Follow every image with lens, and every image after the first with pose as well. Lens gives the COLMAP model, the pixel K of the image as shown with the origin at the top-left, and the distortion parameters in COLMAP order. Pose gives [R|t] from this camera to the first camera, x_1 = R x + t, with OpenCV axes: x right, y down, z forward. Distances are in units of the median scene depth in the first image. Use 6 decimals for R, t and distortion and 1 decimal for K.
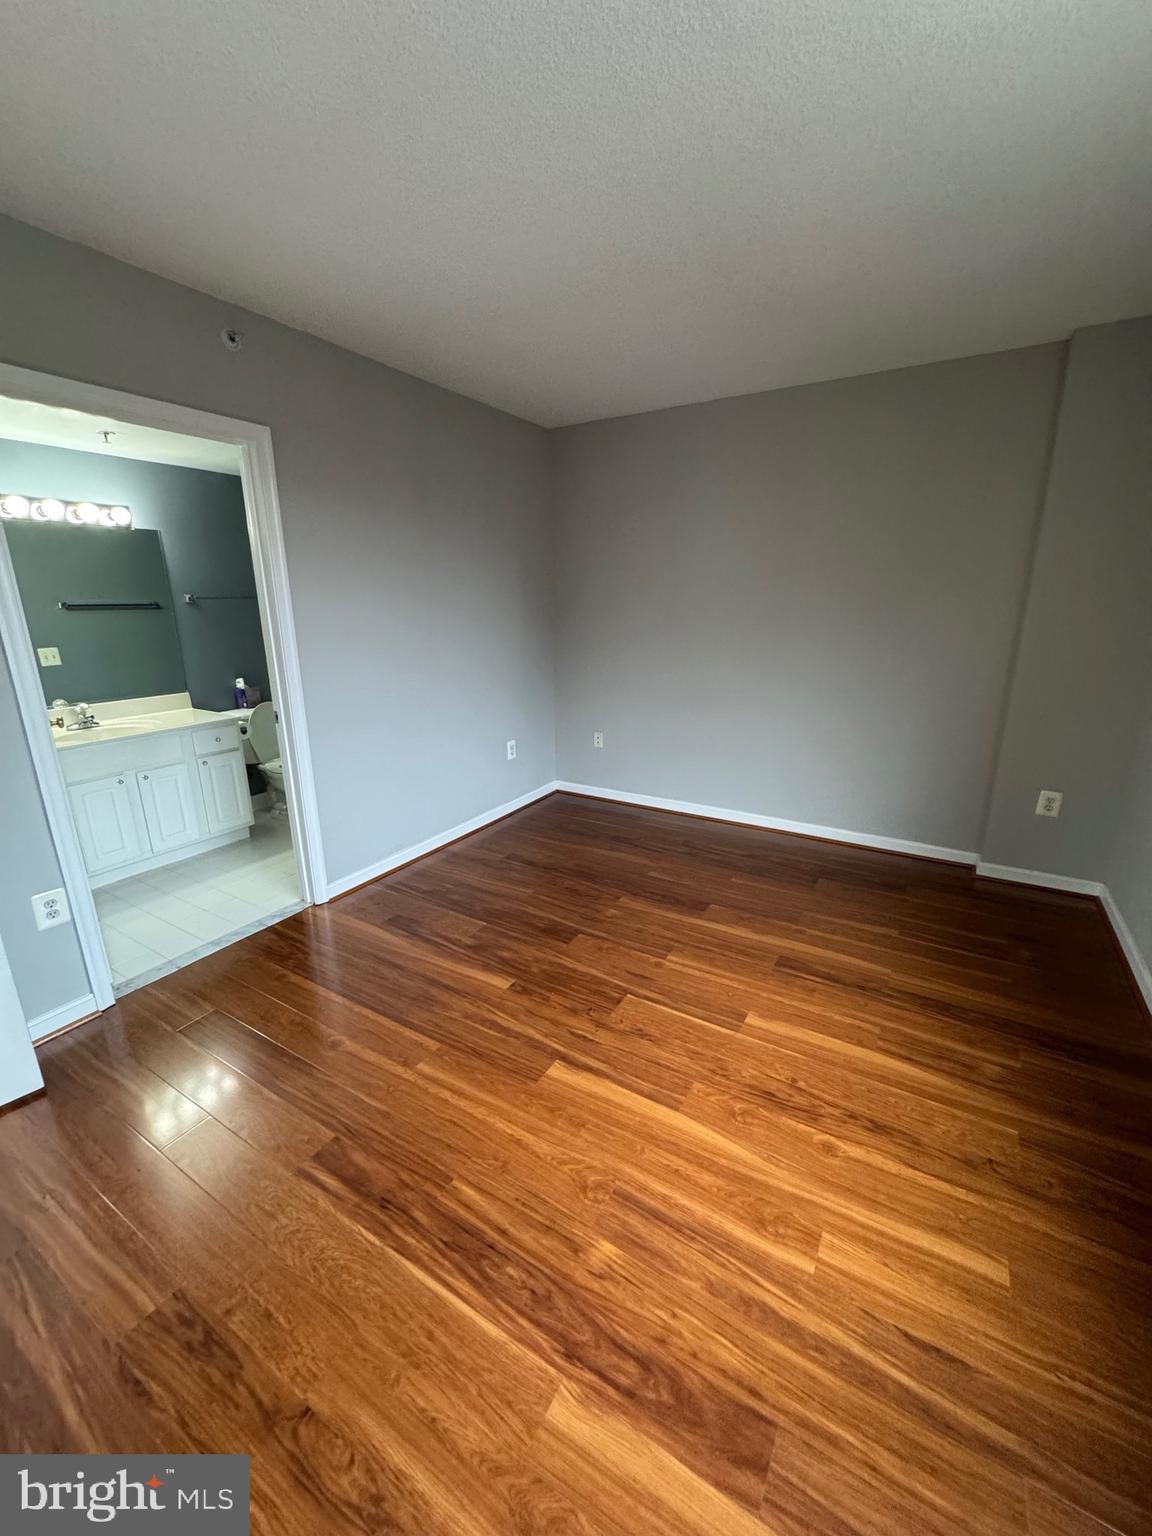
lens RADIAL K [[616.0, 0, 581.5], [0, 616.0, 765.4], [0, 0, 1]] dist [-0.001973, -0.000111]
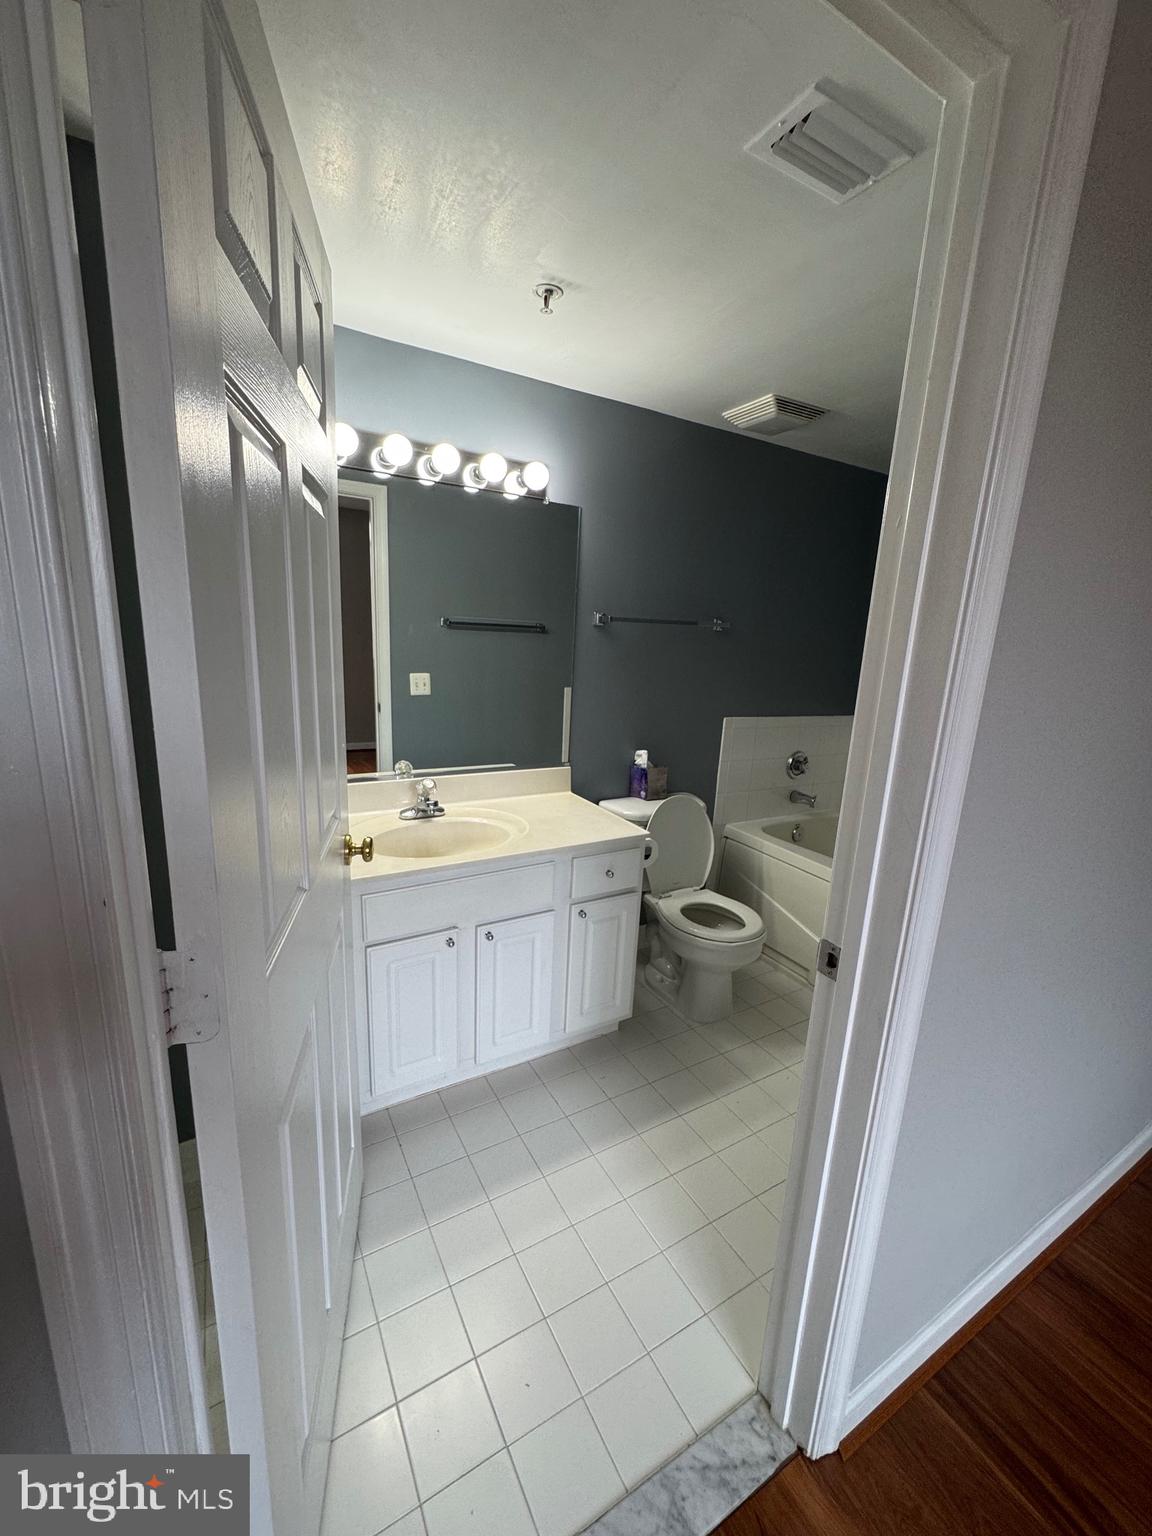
lens RADIAL K [[616.0, 0, 581.5], [0, 616.0, 765.4], [0, 0, 1]] dist [-0.001973, -0.000111]
pose [[0.876495, 0.152716, -0.456546, -0.371873], [-0.180129, 0.983499, -0.016836, -0.120314], [0.446441, 0.096994, 0.889541, 0.486544]]
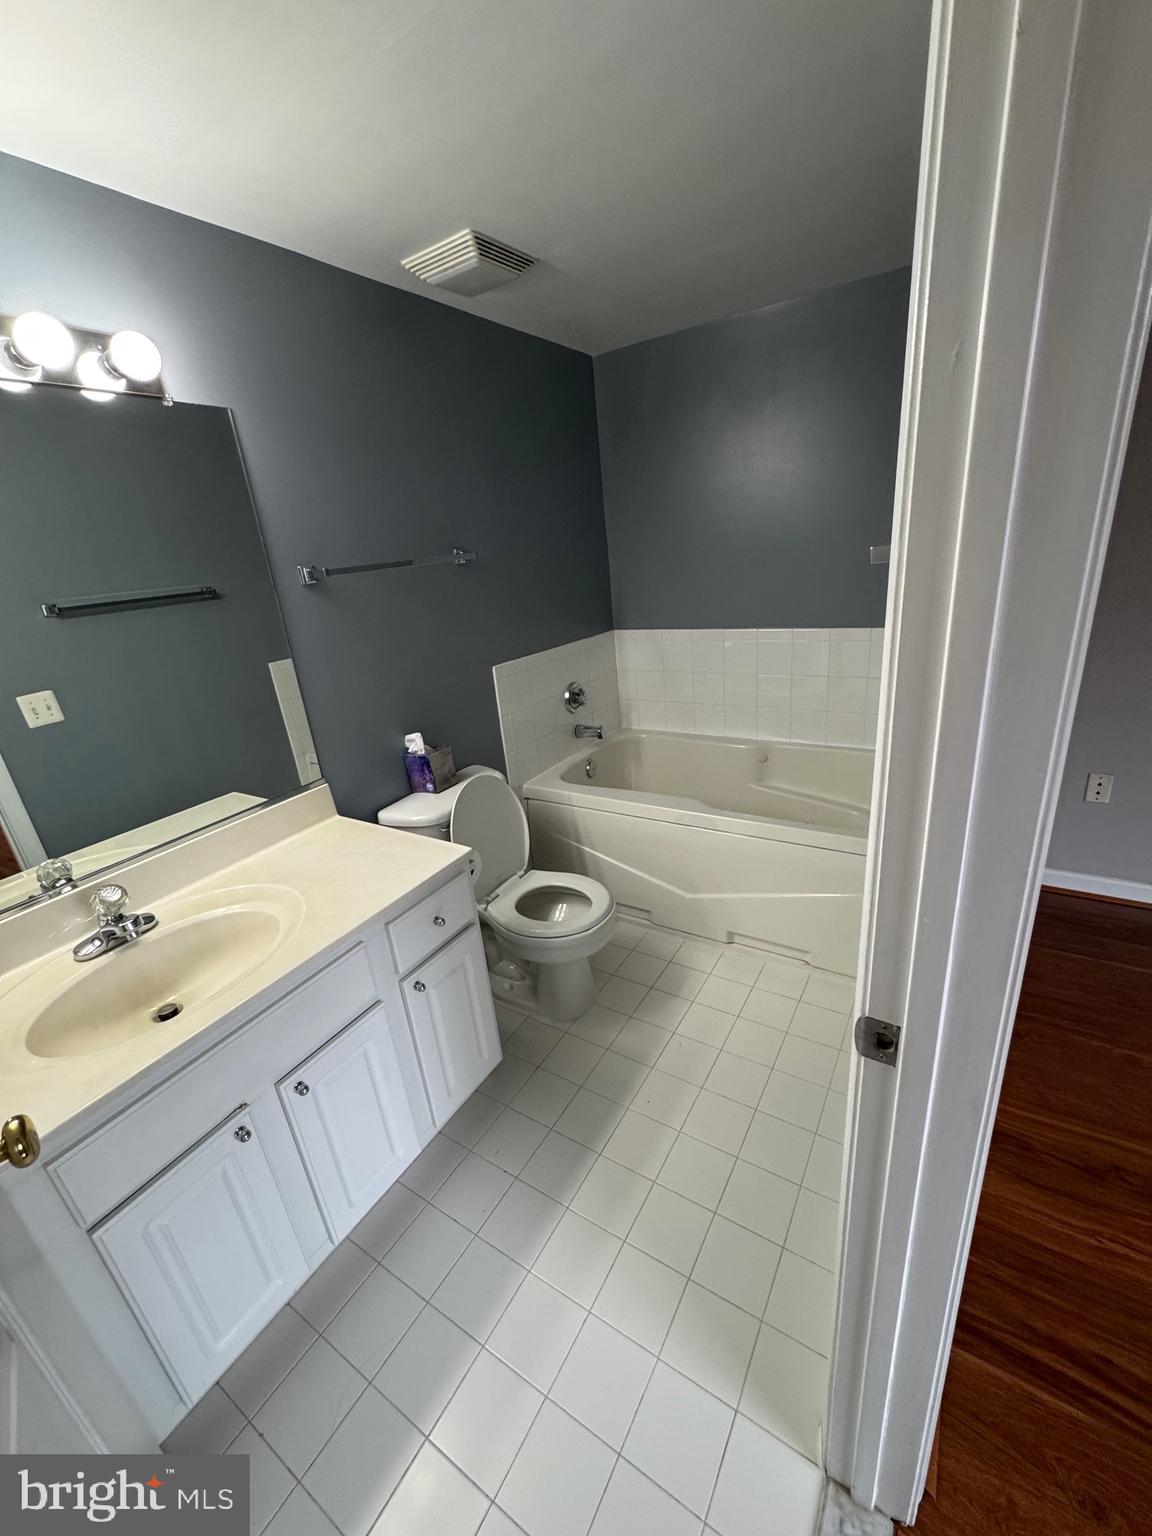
lens RADIAL K [[613.3, 0, 579.1], [0, 613.3, 766.2], [0, 0, 1]] dist [-0.003810, 0.000170]
pose [[0.996141, -0.073198, -0.048423, -0.463170], [0.077058, 0.993537, 0.083340, -0.167345], [0.042010, -0.086750, 0.995344, 0.599126]]
